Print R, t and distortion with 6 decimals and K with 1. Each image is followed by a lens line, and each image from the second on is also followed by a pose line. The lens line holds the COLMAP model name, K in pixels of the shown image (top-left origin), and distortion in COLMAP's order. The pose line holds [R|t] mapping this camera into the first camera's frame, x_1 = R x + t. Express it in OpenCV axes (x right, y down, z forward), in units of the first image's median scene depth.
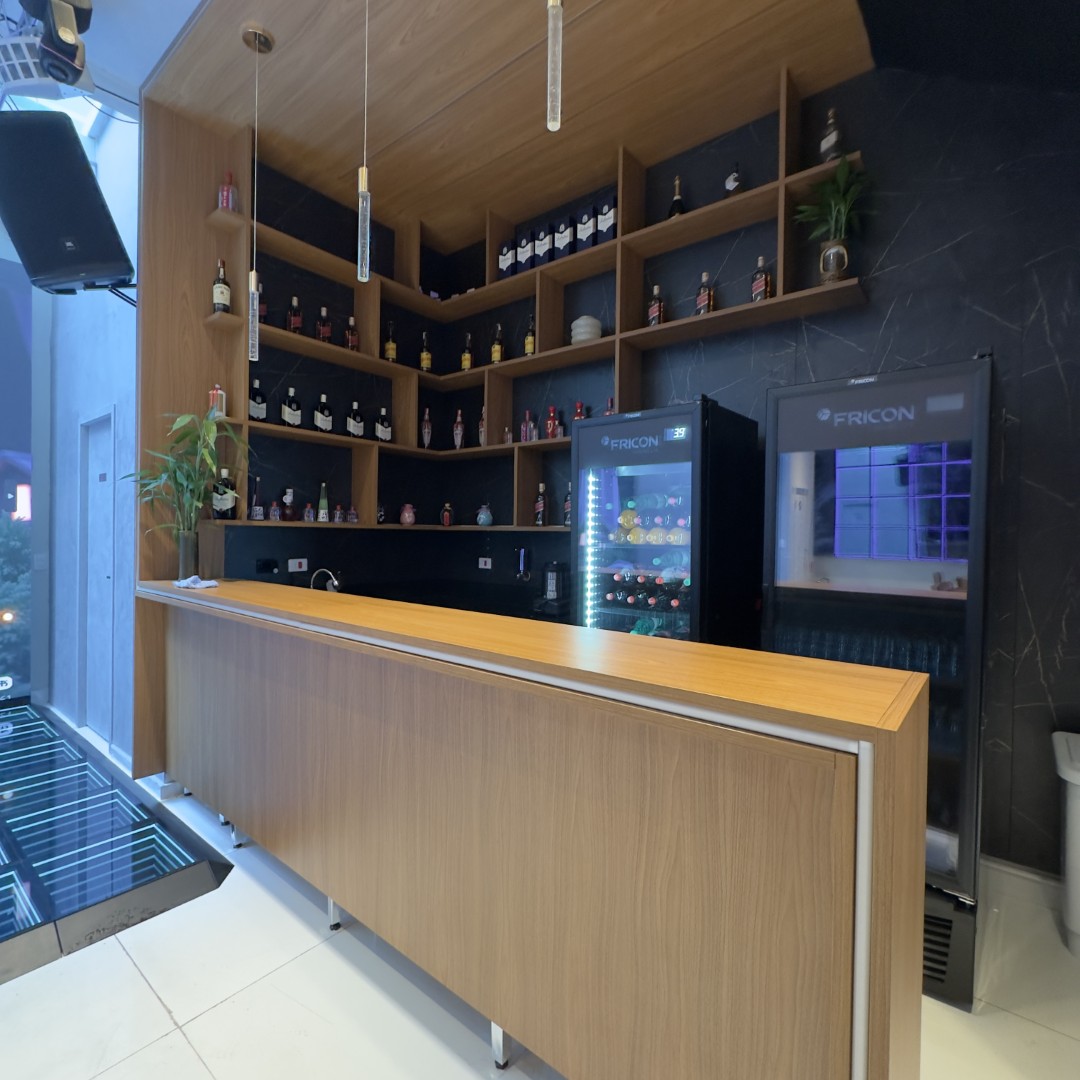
lens RADIAL K [[575.5, 0, 537.6], [0, 575.5, 540.3], [0, 0, 1]] dist [-0.004952, -0.003244]
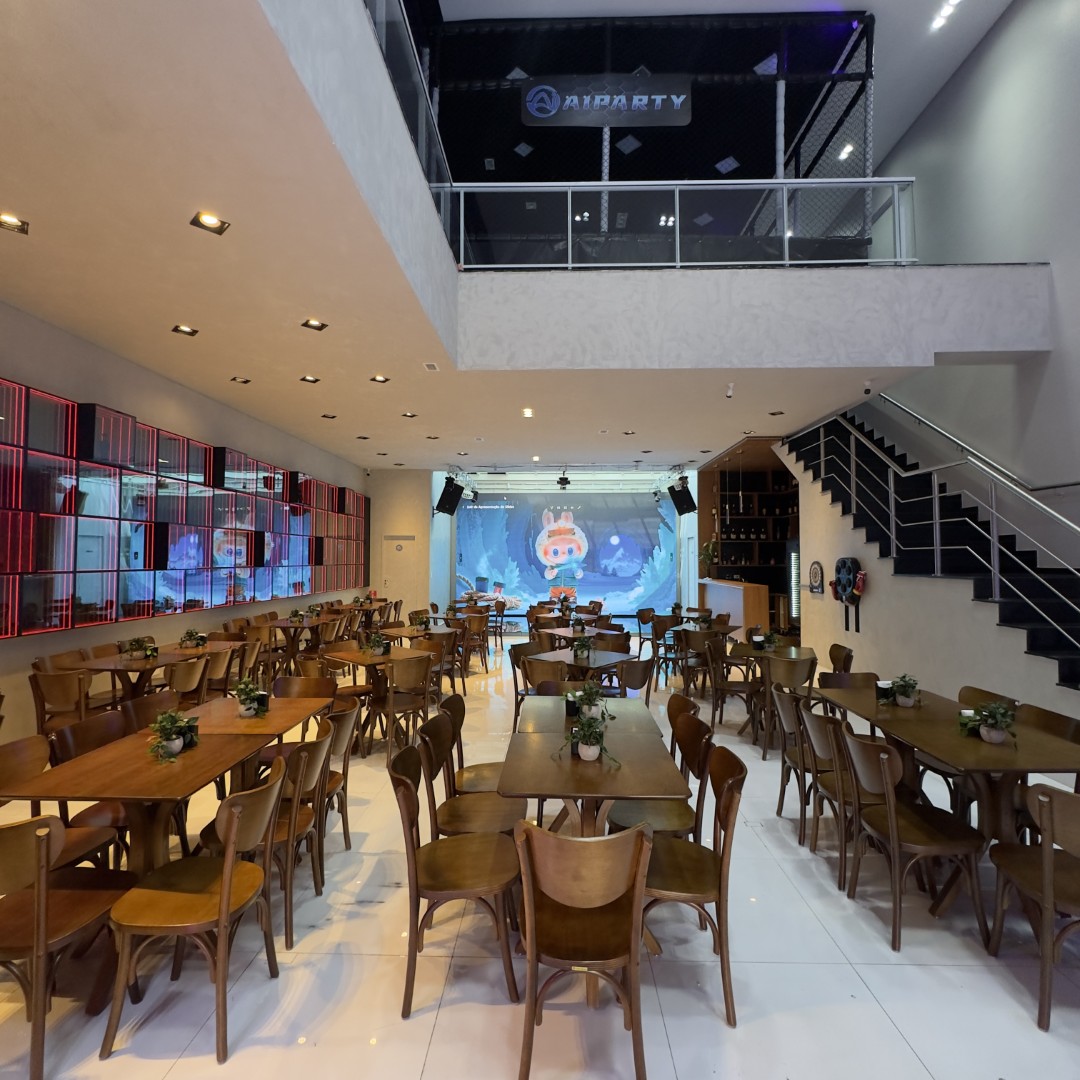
lens RADIAL K [[575.5, 0, 544.7], [0, 575.5, 537.3], [0, 0, 1]] dist [-0.004952, -0.003244]
pose [[0.610009, -0.041003, -0.791333, 1.814997], [0.000336, 0.998674, -0.051487, -0.019107], [0.792394, 0.031142, 0.609214, -2.290200]]
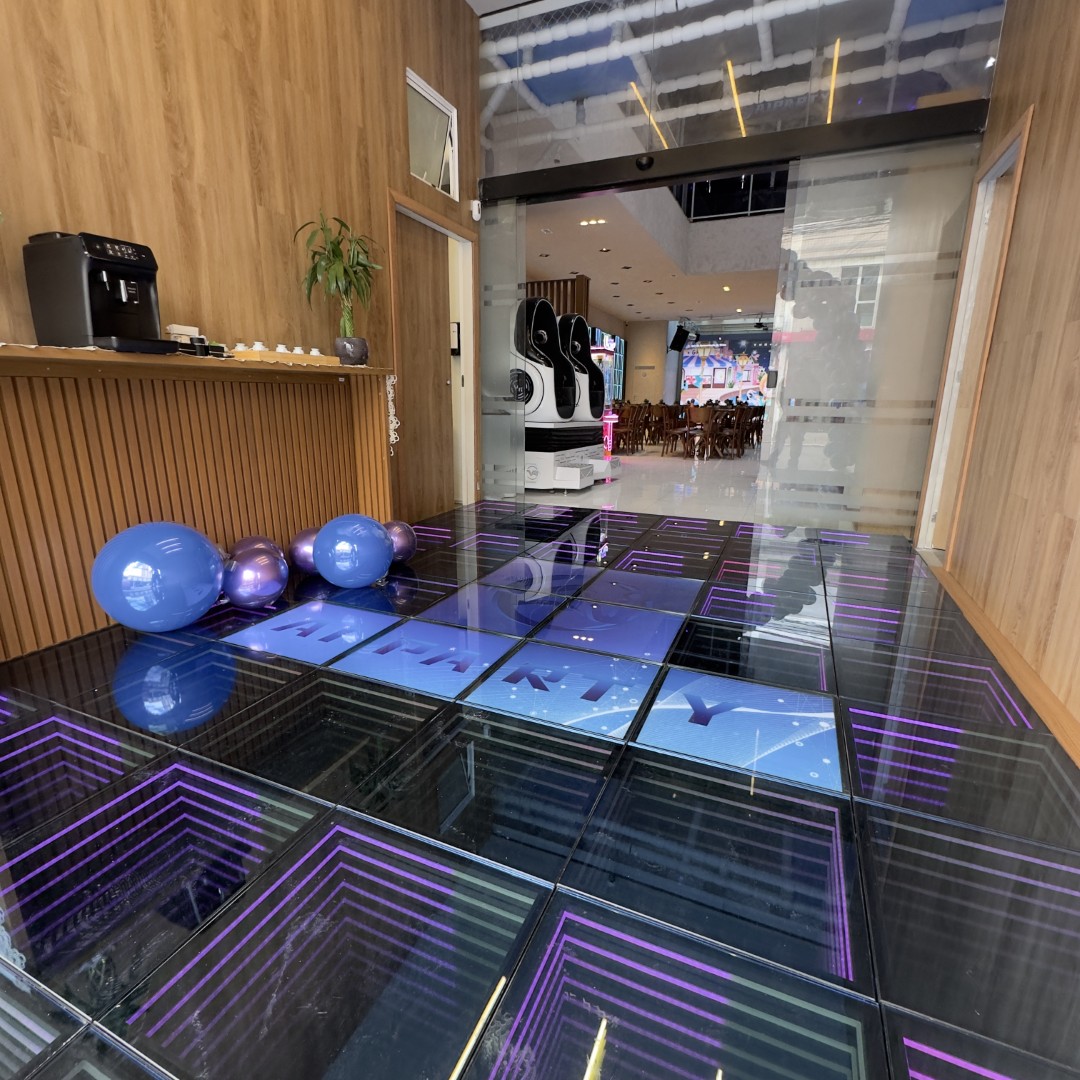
lens RADIAL K [[575.5, 0, 542.1], [0, 575.5, 543.7], [0, 0, 1]] dist [-0.004952, -0.003244]
pose [[0.265971, 0.223593, -0.937692, 6.278656], [-0.016374, 0.973636, 0.227520, 0.508462], [0.963842, -0.045160, 0.262620, -4.660031]]
